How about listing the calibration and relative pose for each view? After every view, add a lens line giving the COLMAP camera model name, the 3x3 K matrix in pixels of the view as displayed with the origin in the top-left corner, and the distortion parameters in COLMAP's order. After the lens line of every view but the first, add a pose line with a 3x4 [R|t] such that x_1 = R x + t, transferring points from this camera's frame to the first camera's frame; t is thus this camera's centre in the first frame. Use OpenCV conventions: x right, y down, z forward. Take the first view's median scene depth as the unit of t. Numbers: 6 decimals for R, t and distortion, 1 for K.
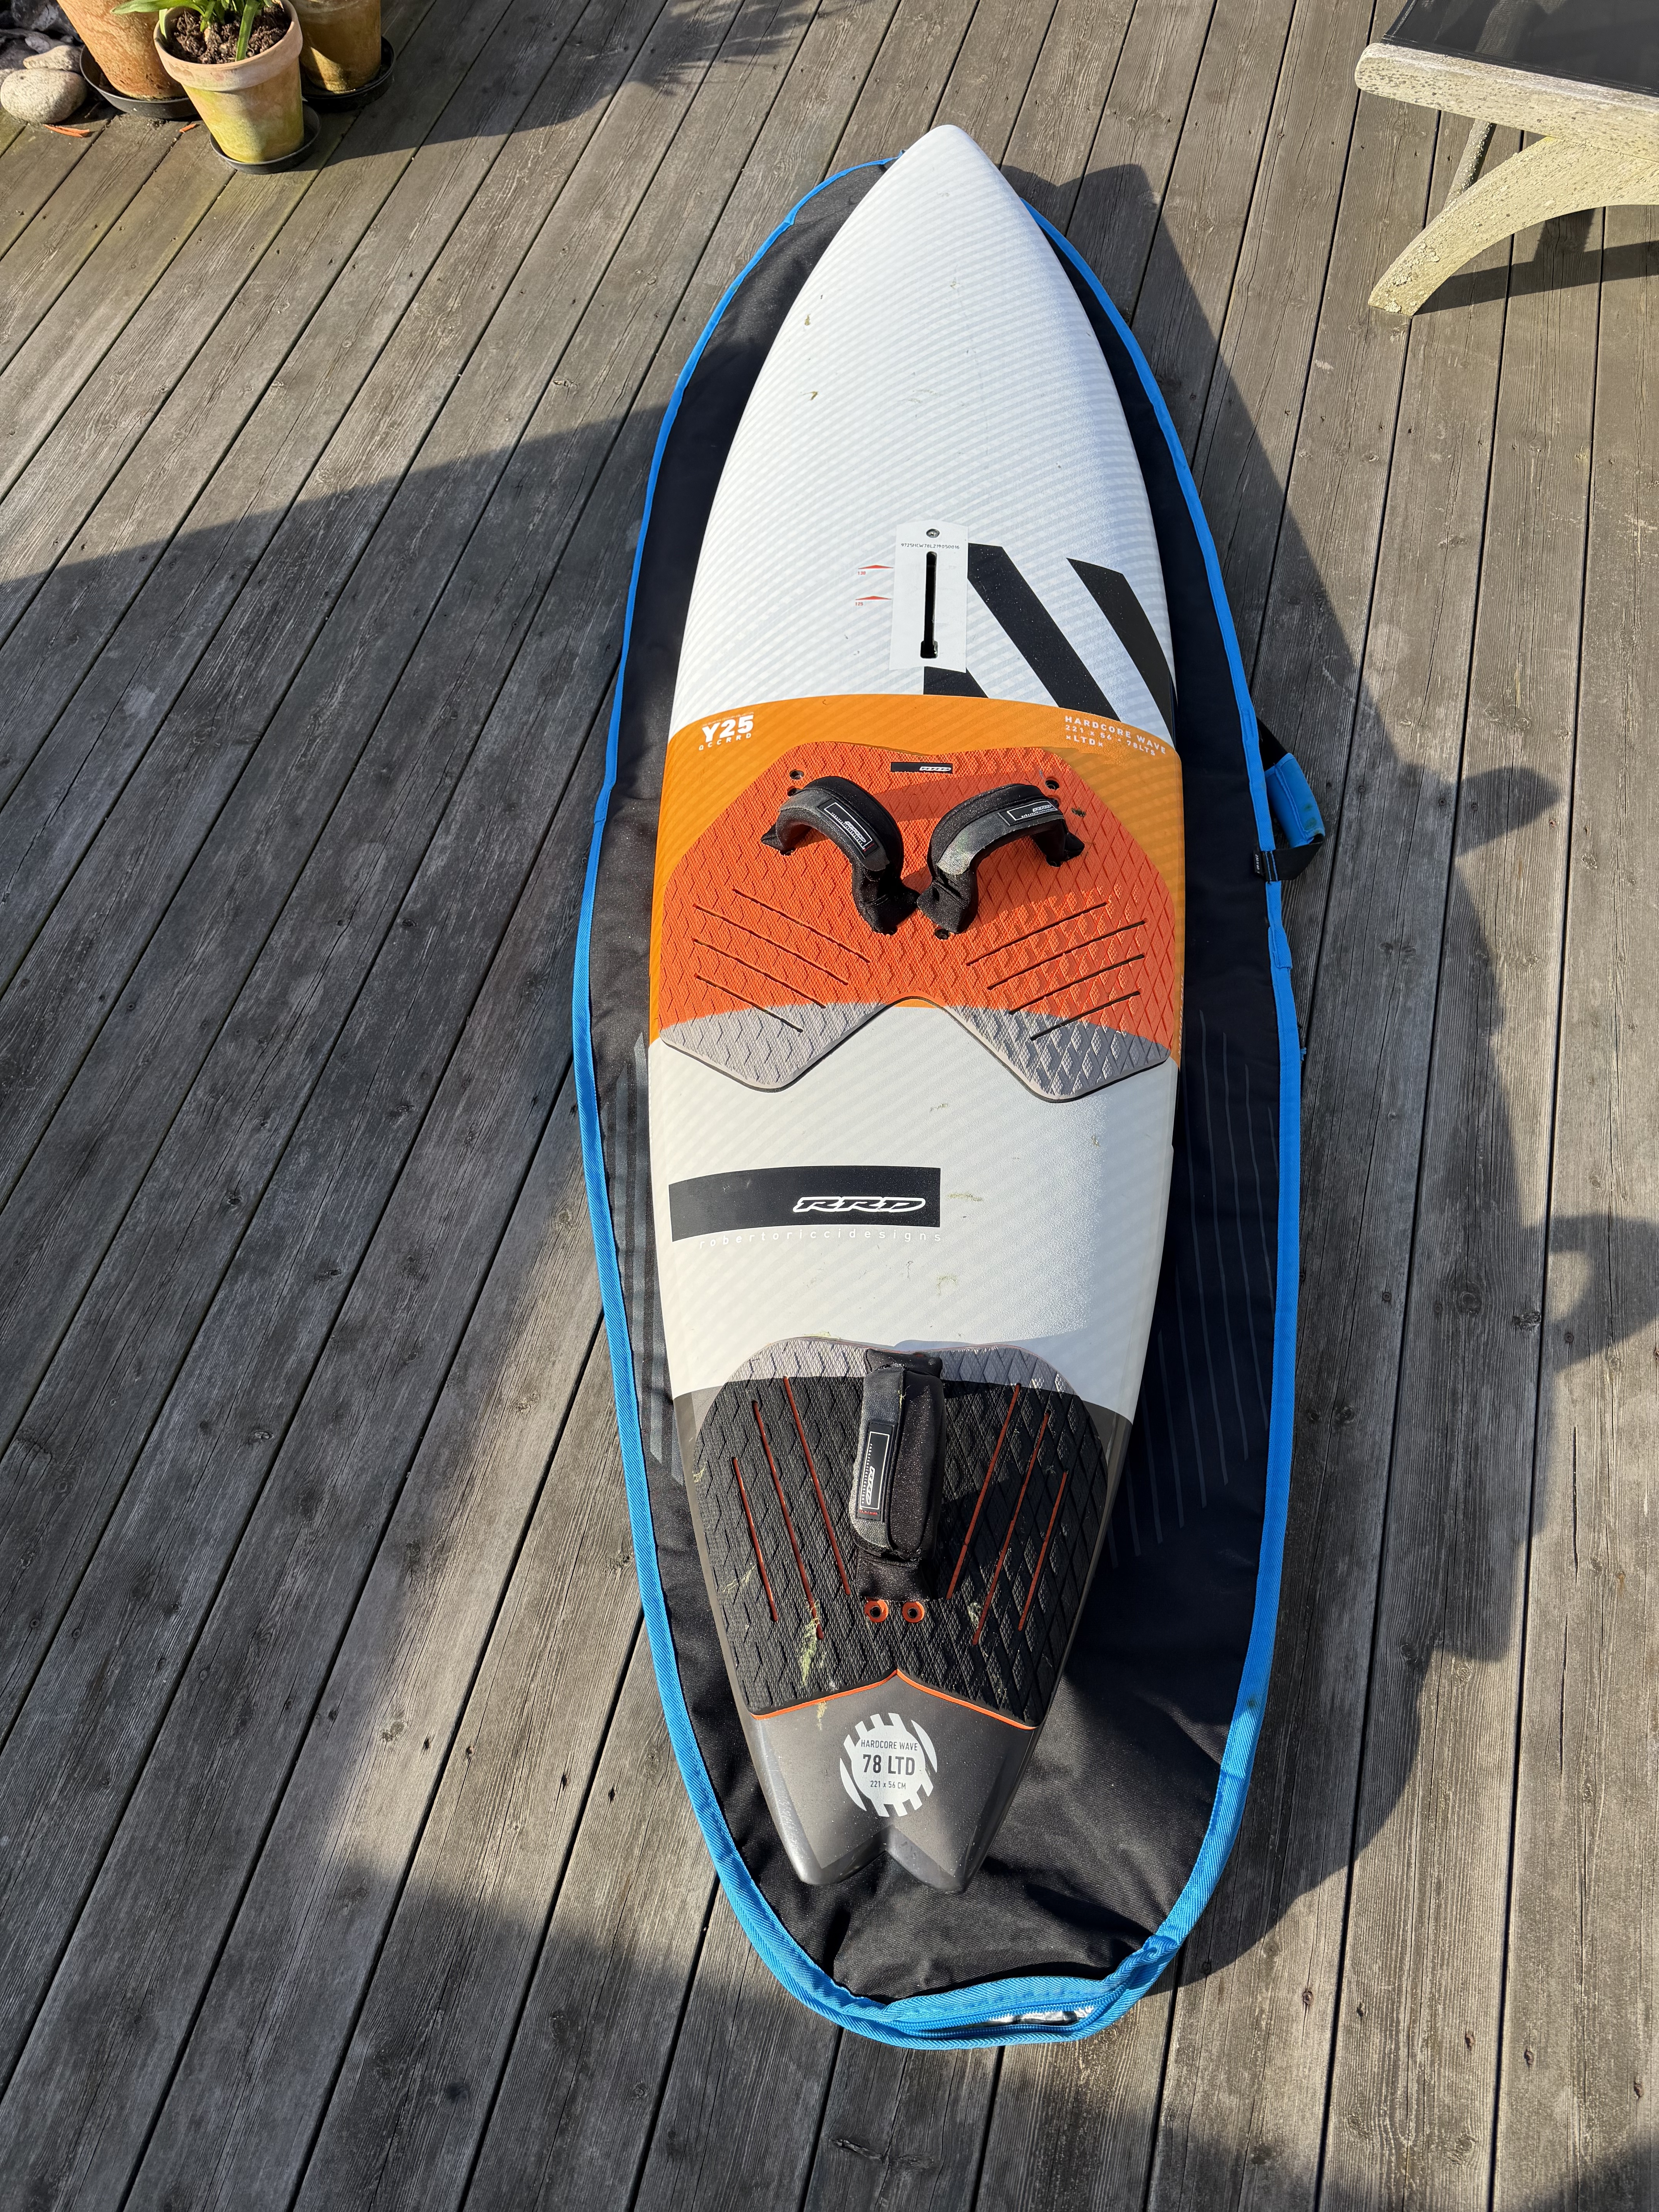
lens RADIAL K [[1554.5, 0, 821.2], [0, 1554.5, 1106.9], [0, 0, 1]] dist [-0.005193, -0.014527]
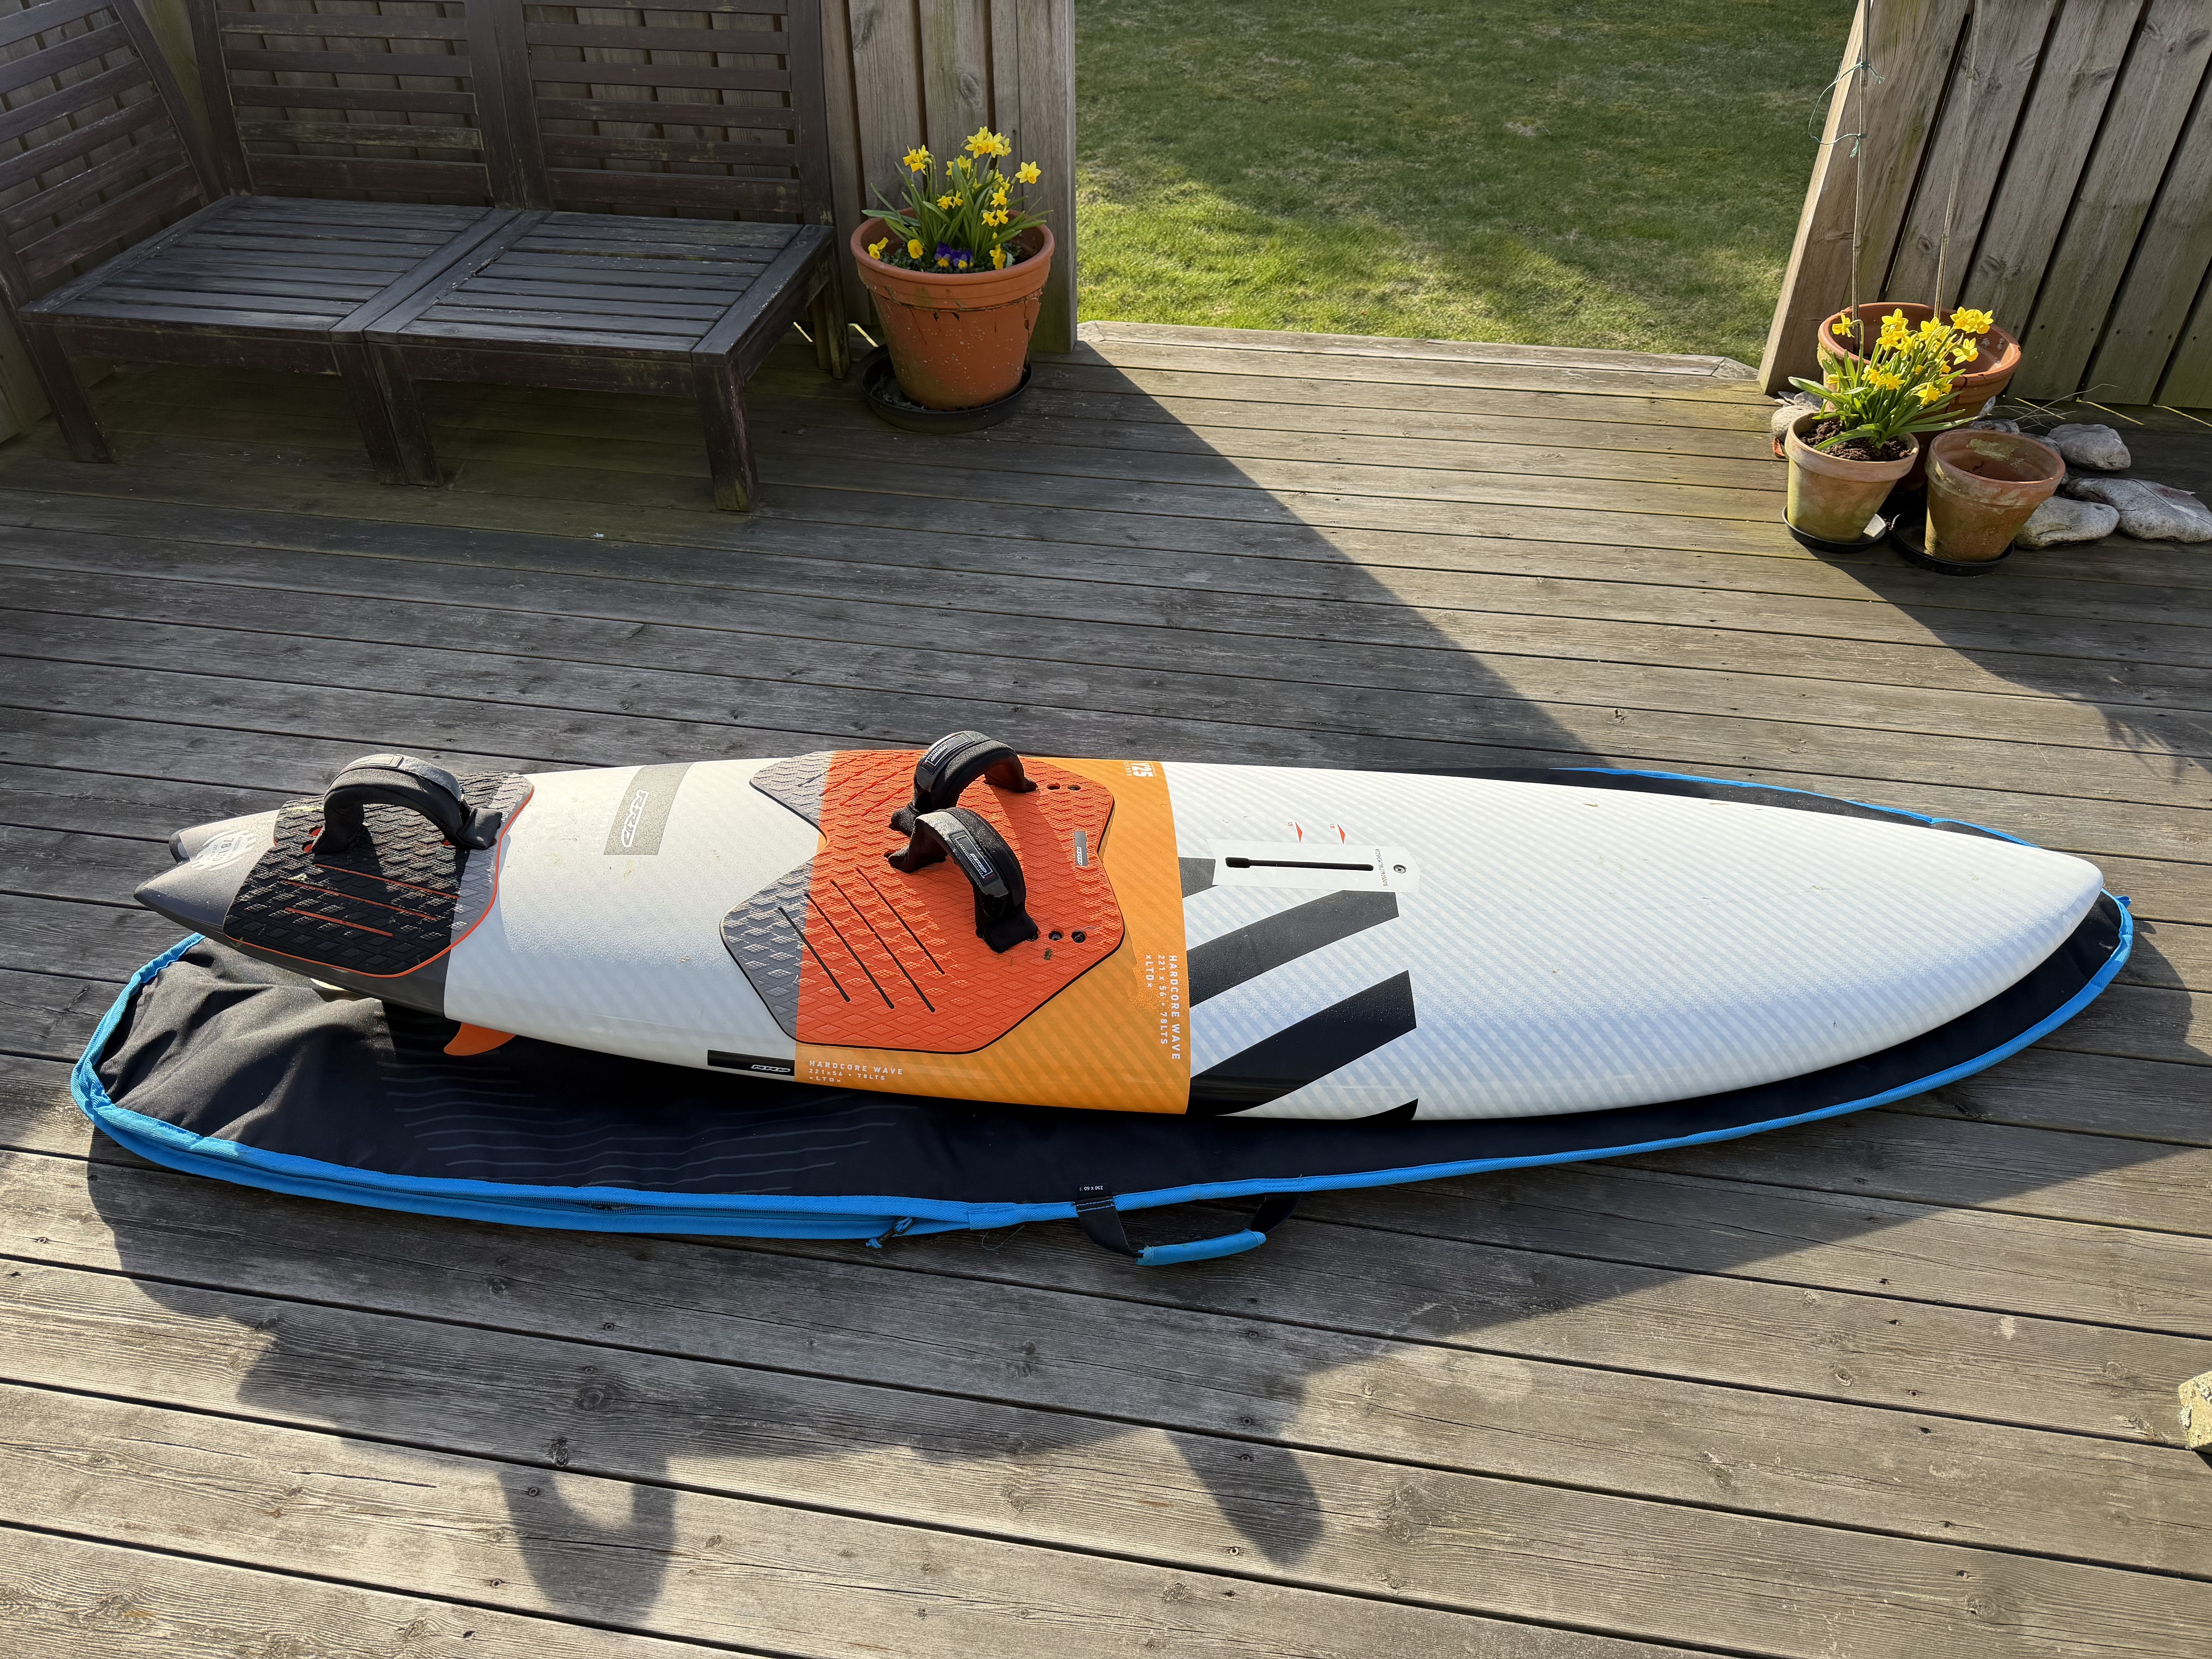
lens RADIAL K [[1554.5, 0, 1092.3], [0, 1554.5, 813.6], [0, 0, 1]] dist [-0.005193, -0.014527]
pose [[0.104916, 0.645160, -0.756810, 0.913355], [-0.885768, 0.406596, 0.223819, -0.495997], [0.452115, 0.646876, 0.614120, 0.304776]]
